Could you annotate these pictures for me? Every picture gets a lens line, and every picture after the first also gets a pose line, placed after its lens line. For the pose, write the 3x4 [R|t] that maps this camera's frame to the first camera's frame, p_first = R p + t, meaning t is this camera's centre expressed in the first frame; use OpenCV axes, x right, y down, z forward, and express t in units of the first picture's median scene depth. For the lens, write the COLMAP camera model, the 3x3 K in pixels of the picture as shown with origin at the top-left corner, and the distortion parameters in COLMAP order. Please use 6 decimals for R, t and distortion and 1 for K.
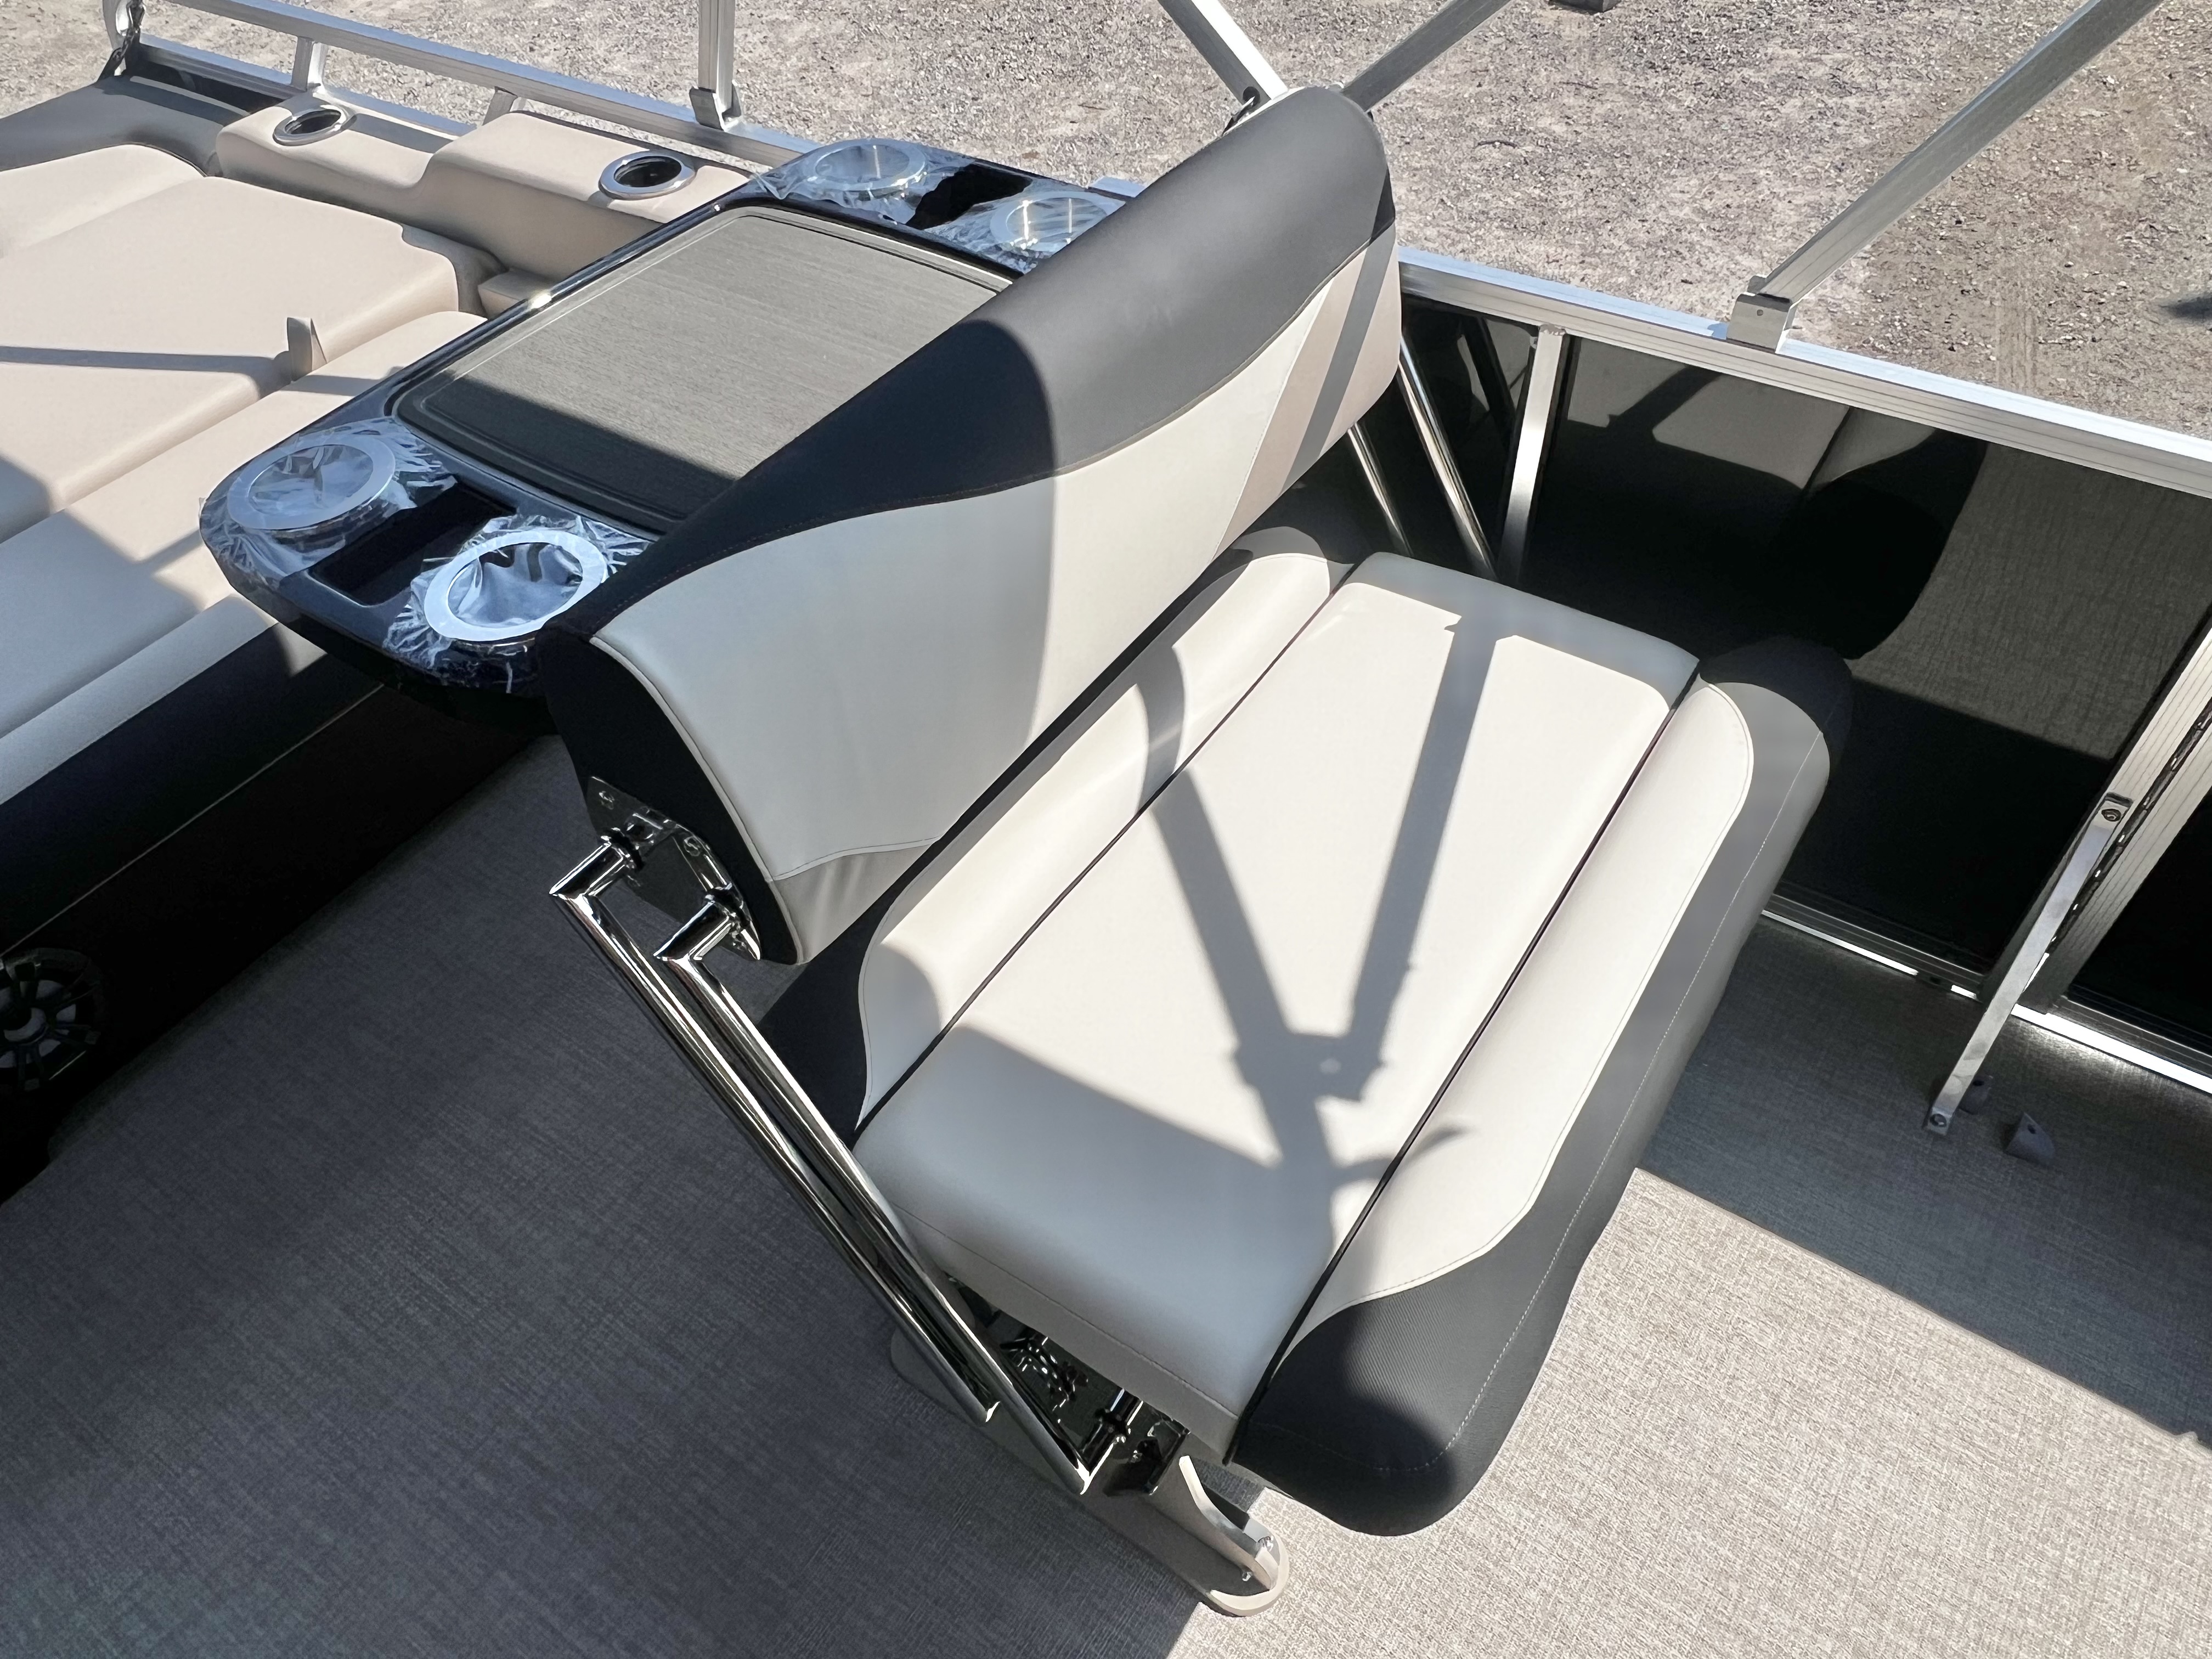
lens RADIAL K [[1485.3, 0, 1076.8], [0, 1485.3, 857.8], [0, 0, 1]] dist [-0.008271, 0.004932]
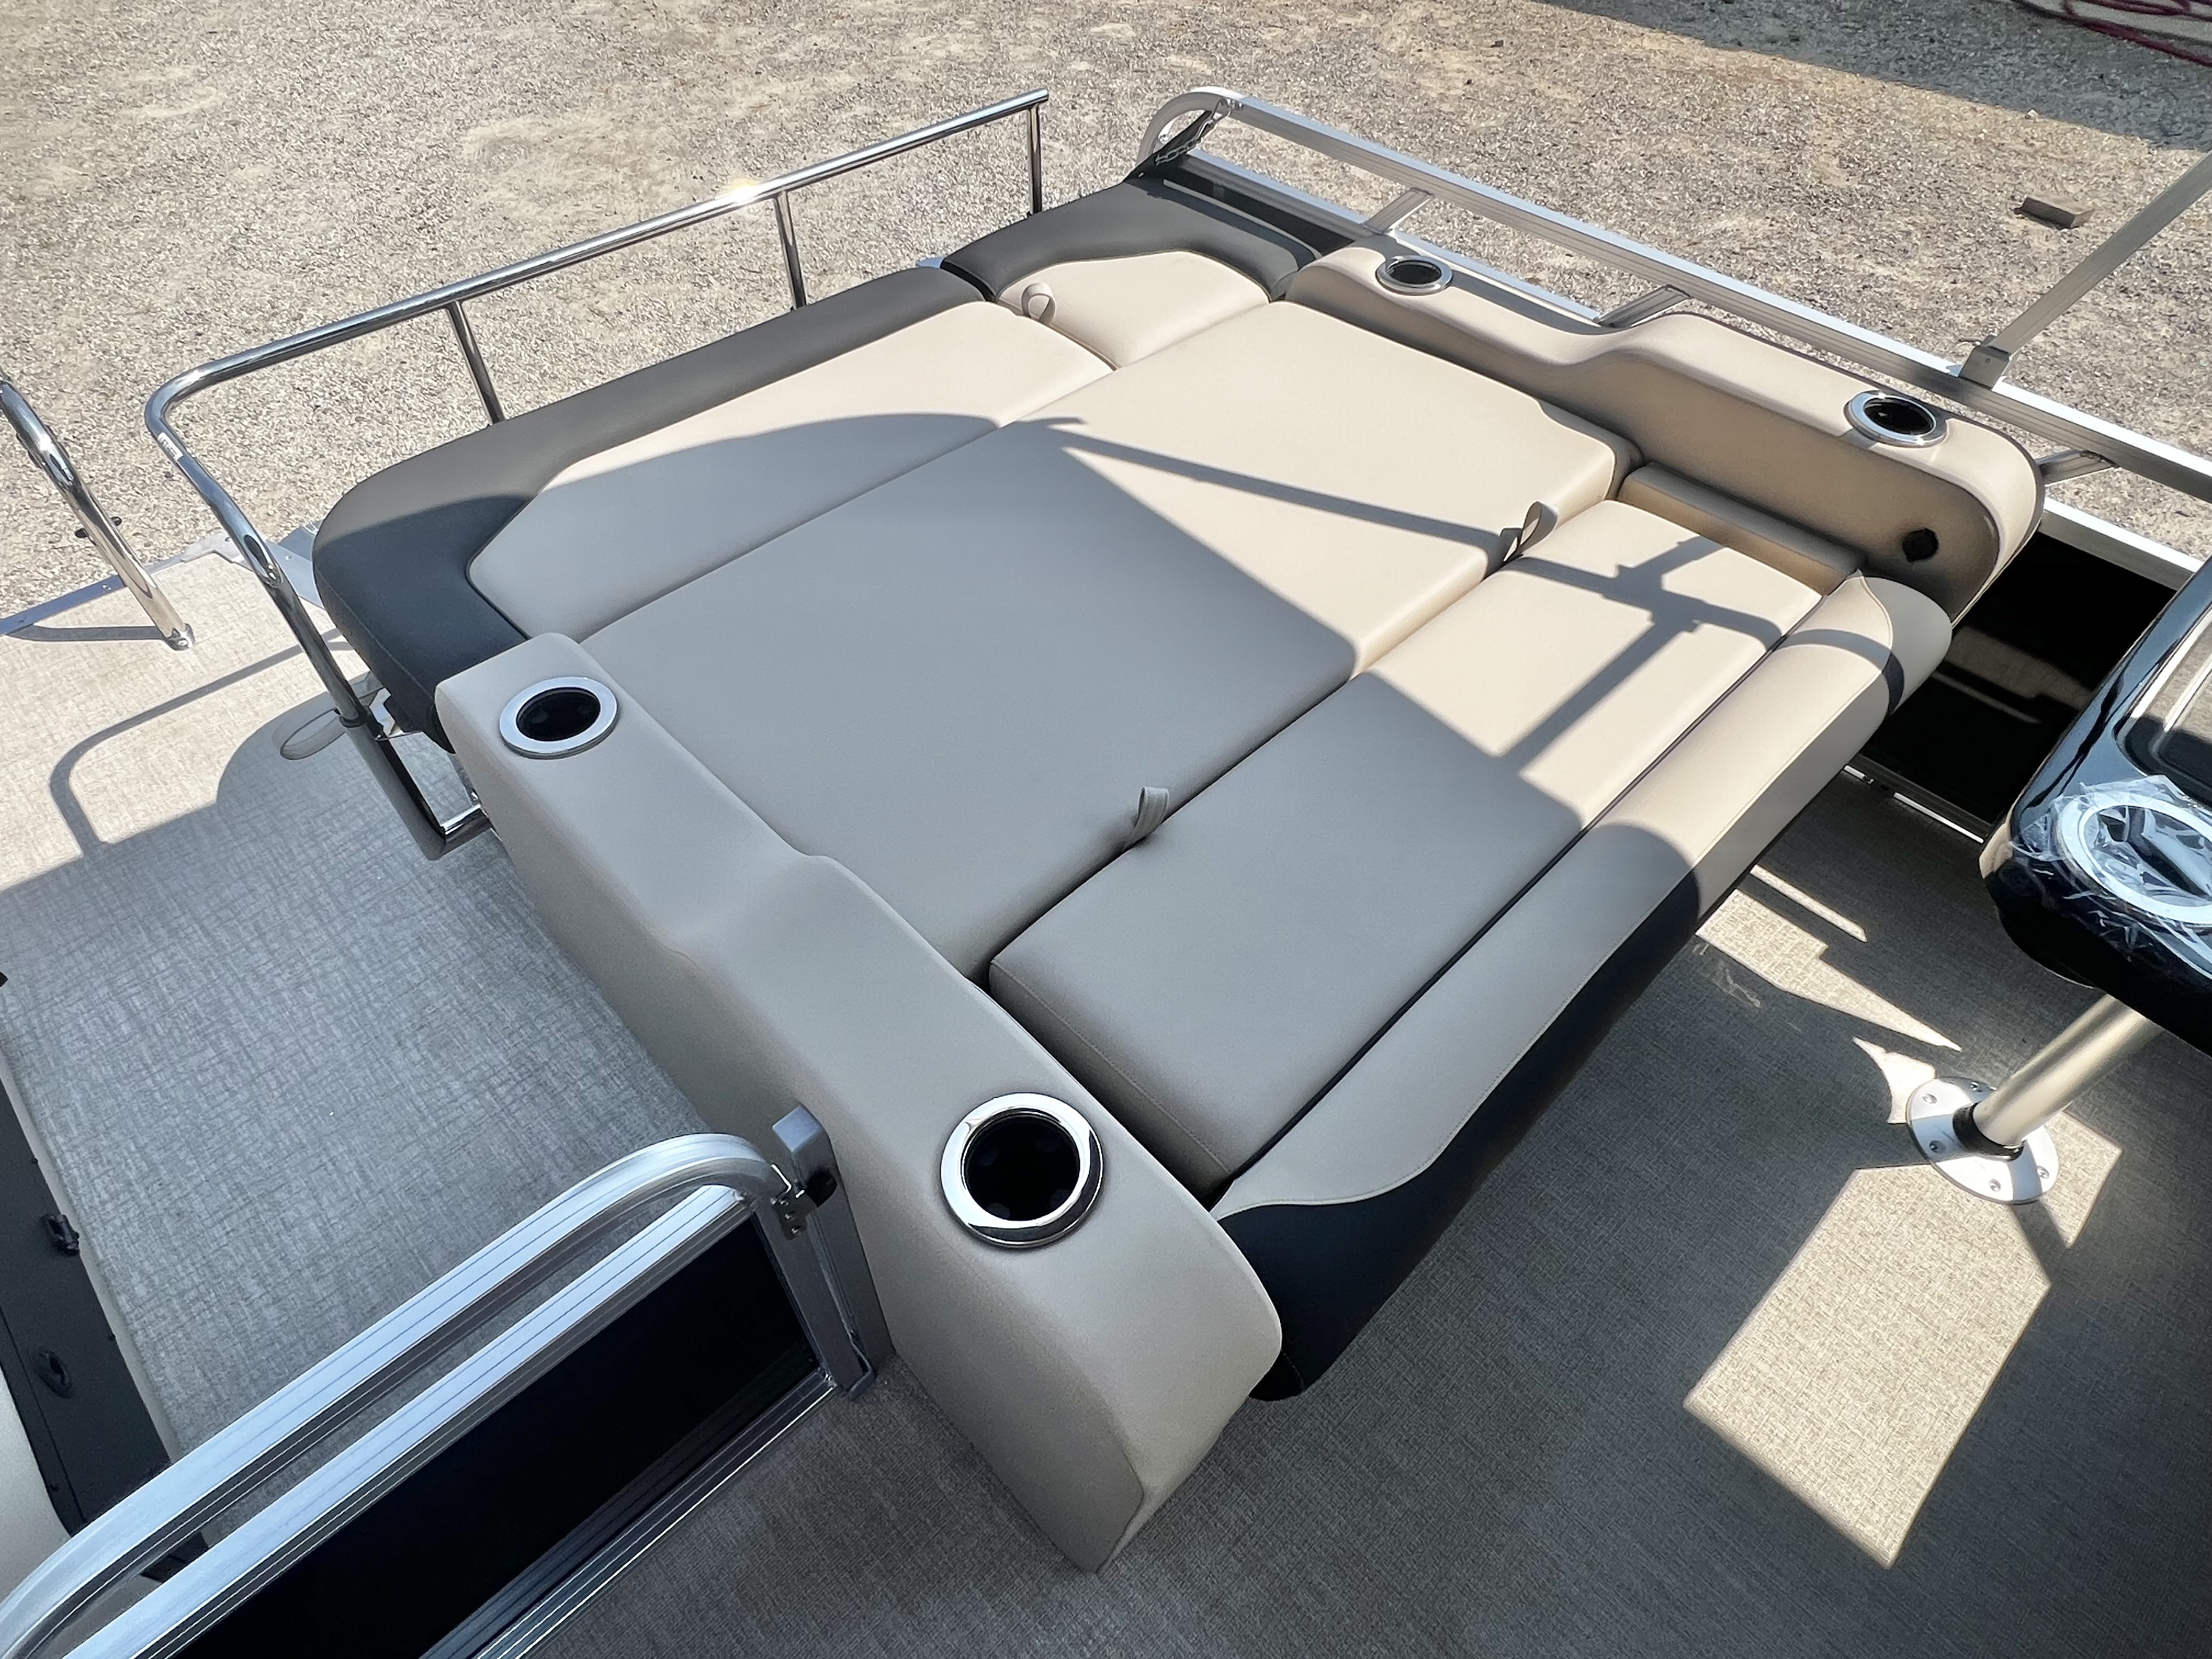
lens RADIAL K [[1269.8, 0, 1084.7], [0, 1269.8, 835.1], [0, 0, 1]] dist [-0.007089, 0.003907]
pose [[0.975911, 0.200982, -0.084881, -0.520499], [-0.199432, 0.979555, 0.026450, -0.069763], [0.088462, -0.008885, 0.996040, 0.061894]]
